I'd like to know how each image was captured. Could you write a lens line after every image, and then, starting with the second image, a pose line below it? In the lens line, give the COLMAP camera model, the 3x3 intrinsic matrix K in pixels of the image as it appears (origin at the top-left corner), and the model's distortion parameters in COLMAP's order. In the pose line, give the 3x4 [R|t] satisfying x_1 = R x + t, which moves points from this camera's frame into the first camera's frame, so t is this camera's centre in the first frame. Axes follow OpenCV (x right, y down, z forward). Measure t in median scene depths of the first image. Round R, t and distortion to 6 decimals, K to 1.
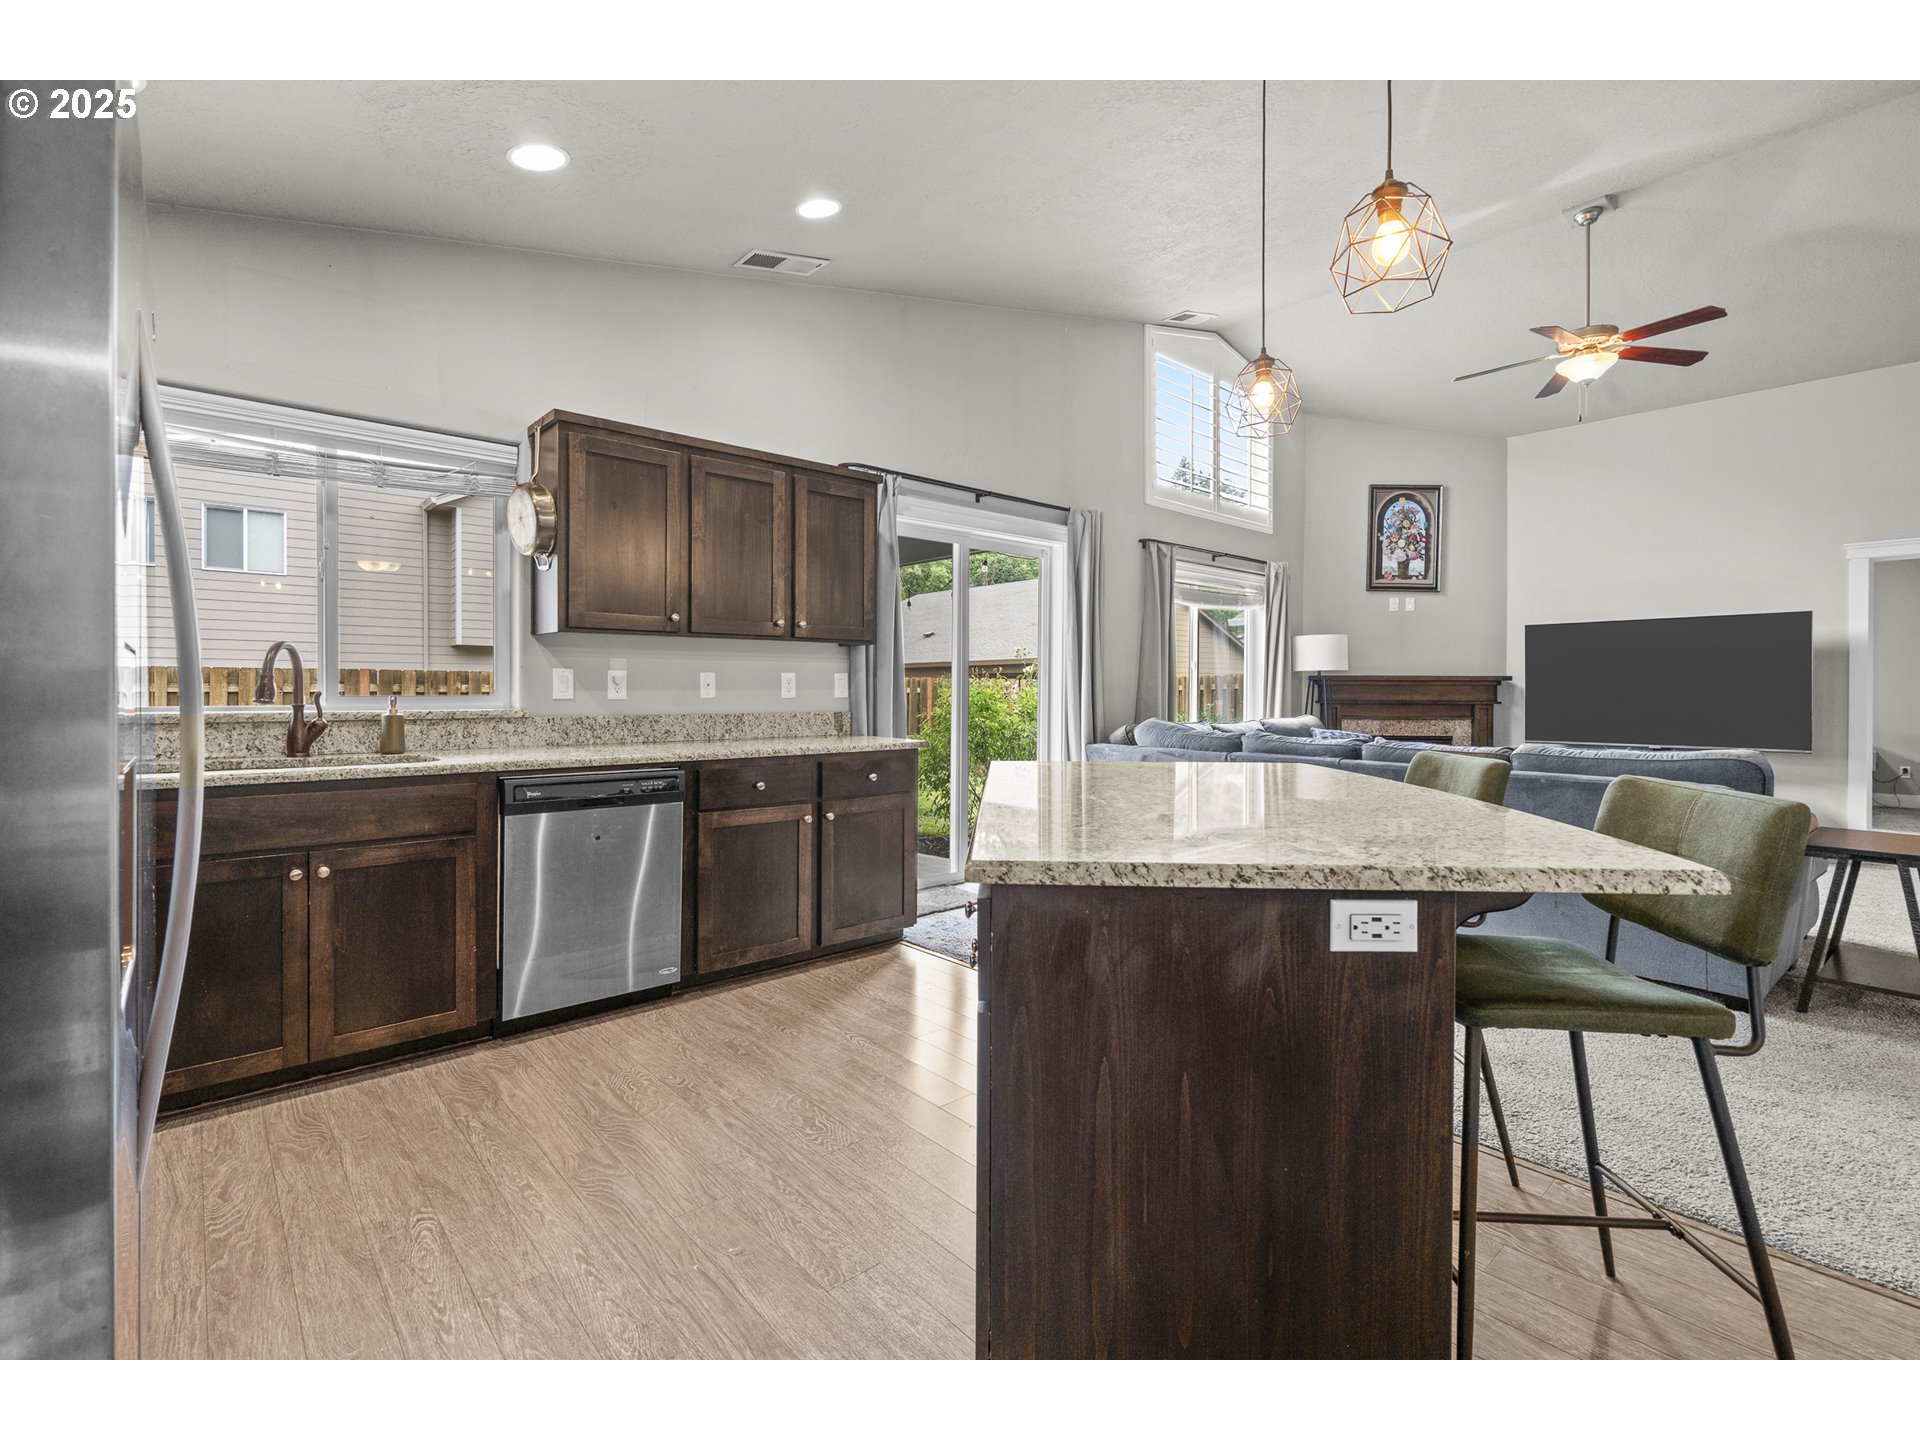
lens RADIAL K [[875.5, 0, 952.1], [0, 875.5, 696.0], [0, 0, 1]] dist [0.001216, 0.000251]
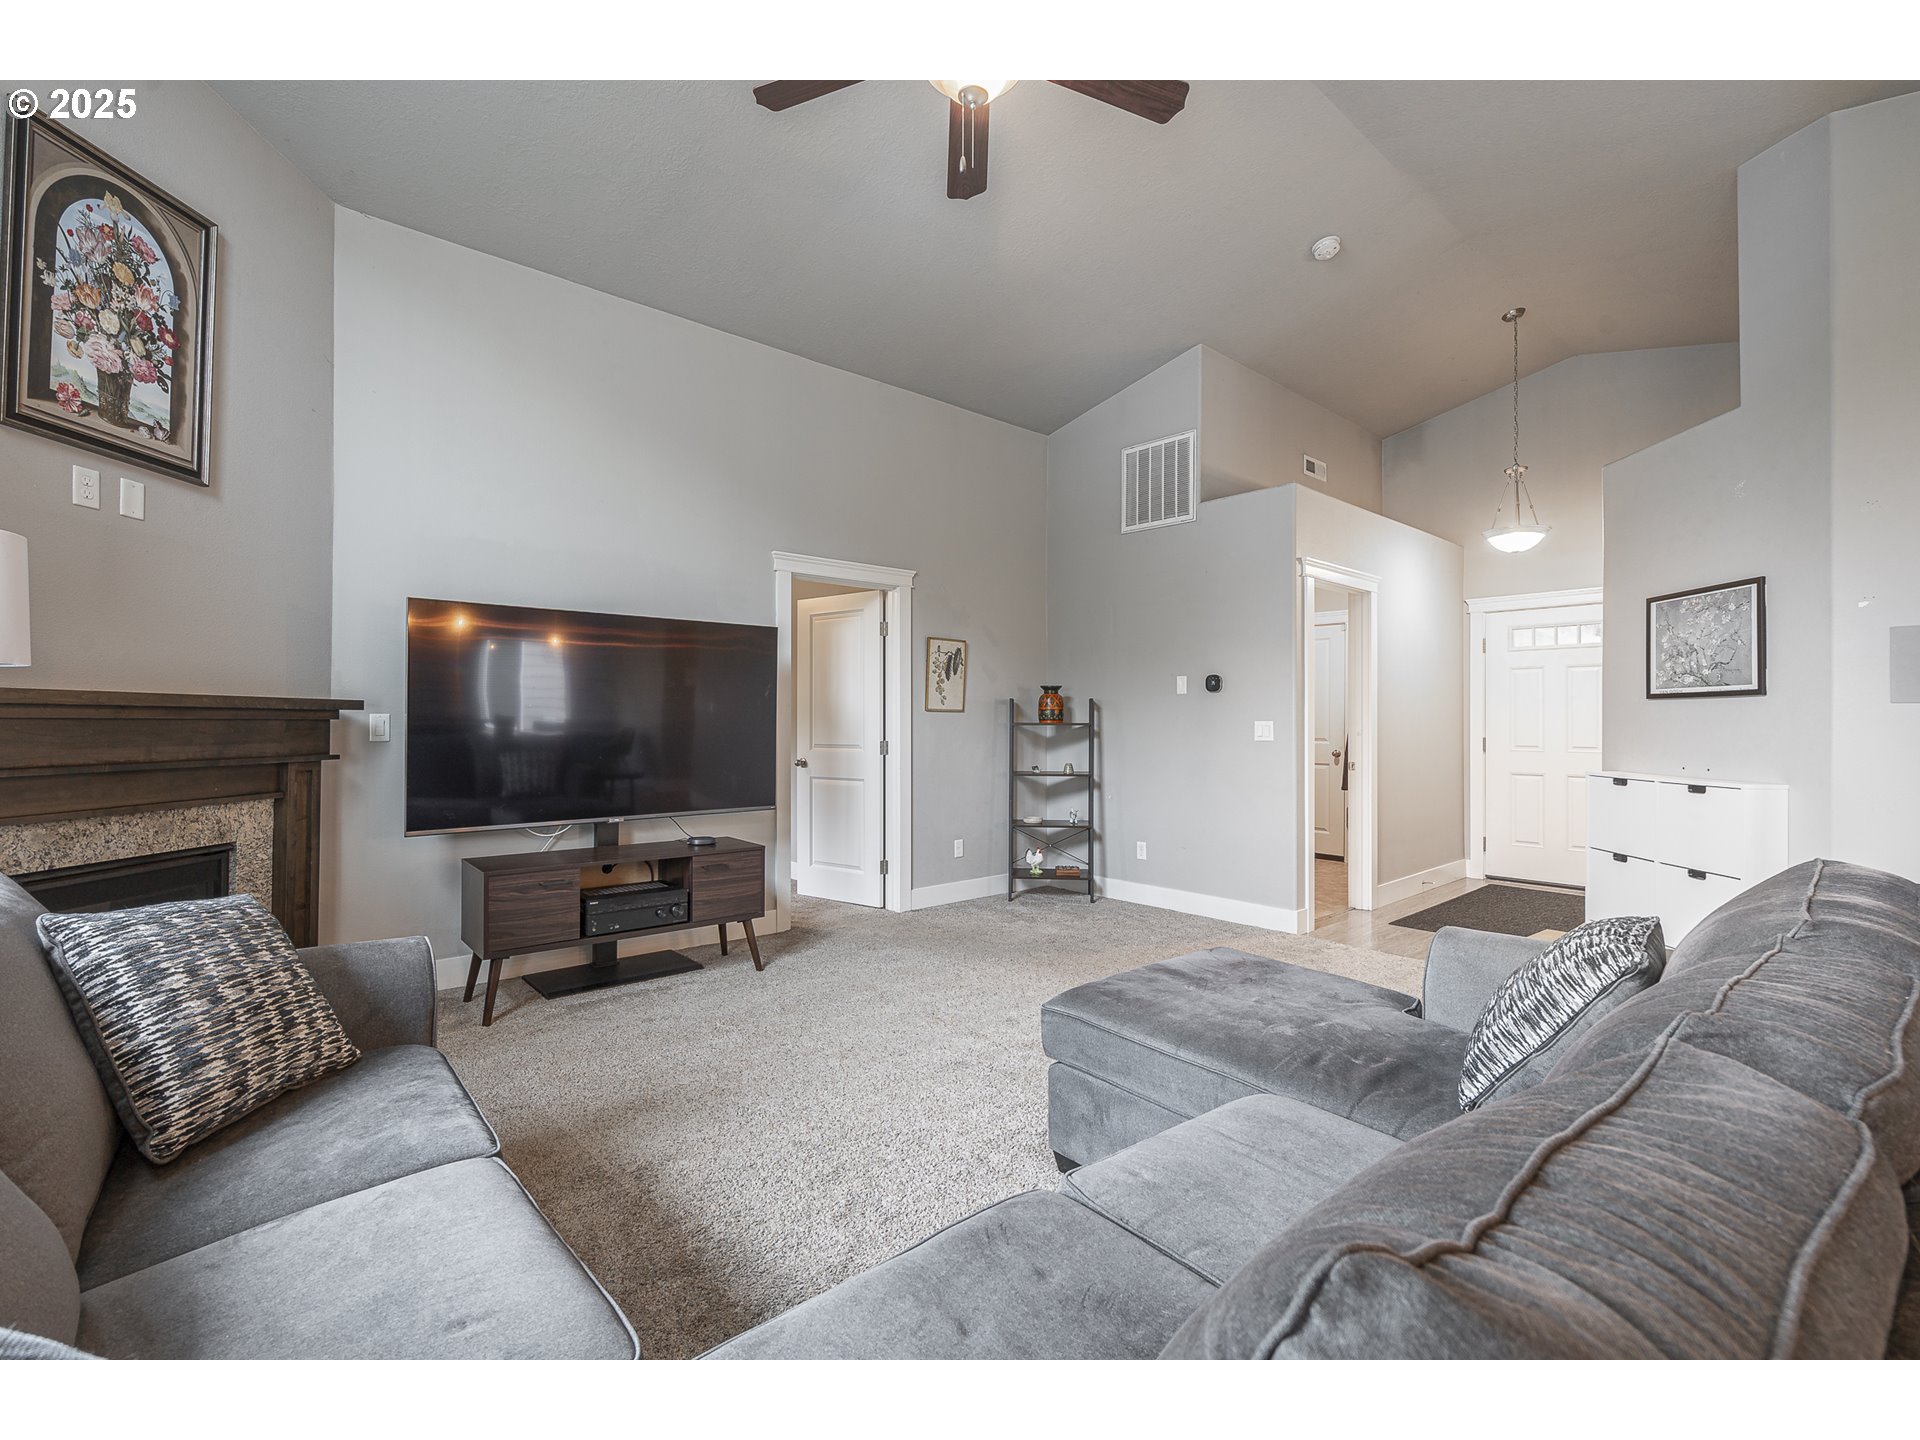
lens RADIAL K [[875.5, 0, 970.3], [0, 875.5, 713.0], [0, 0, 1]] dist [0.001216, 0.000251]
pose [[0.000744, 0.008231, 0.999966, 0.157659], [0.004621, 0.999955, -0.008234, -0.010242], [-0.999989, 0.004627, 0.000706, 0.653353]]
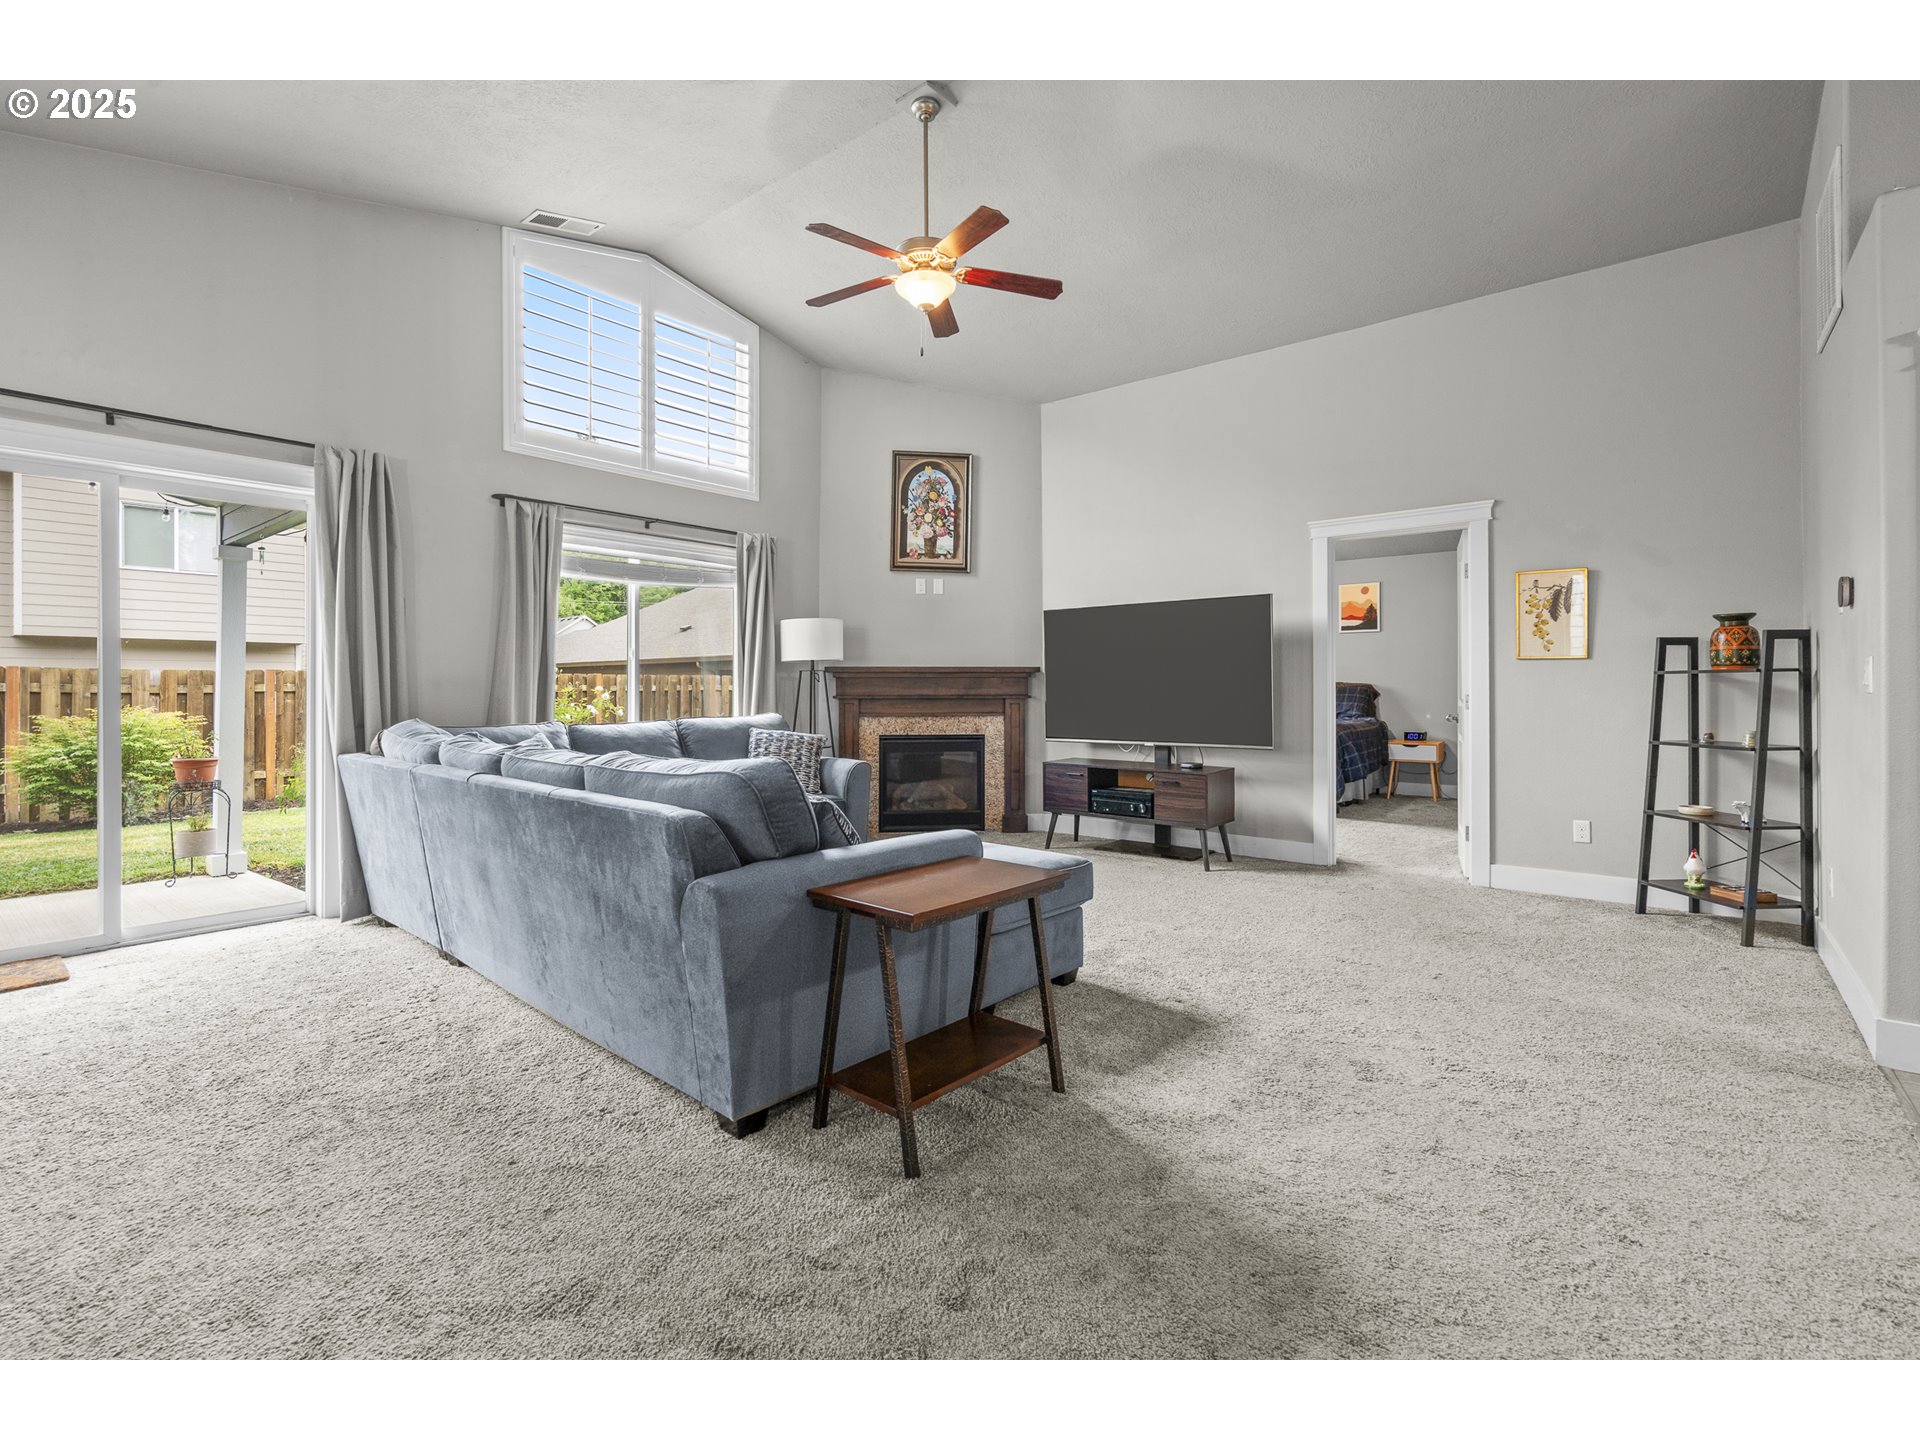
lens RADIAL K [[875.5, 0, 969.7], [0, 875.5, 678.8], [0, 0, 1]] dist [0.001216, 0.000251]
pose [[0.987135, -0.004844, 0.159815, 0.414660], [0.007361, 0.999858, -0.015164, 0.002627], [-0.159718, 0.016145, 0.987031, 0.121124]]
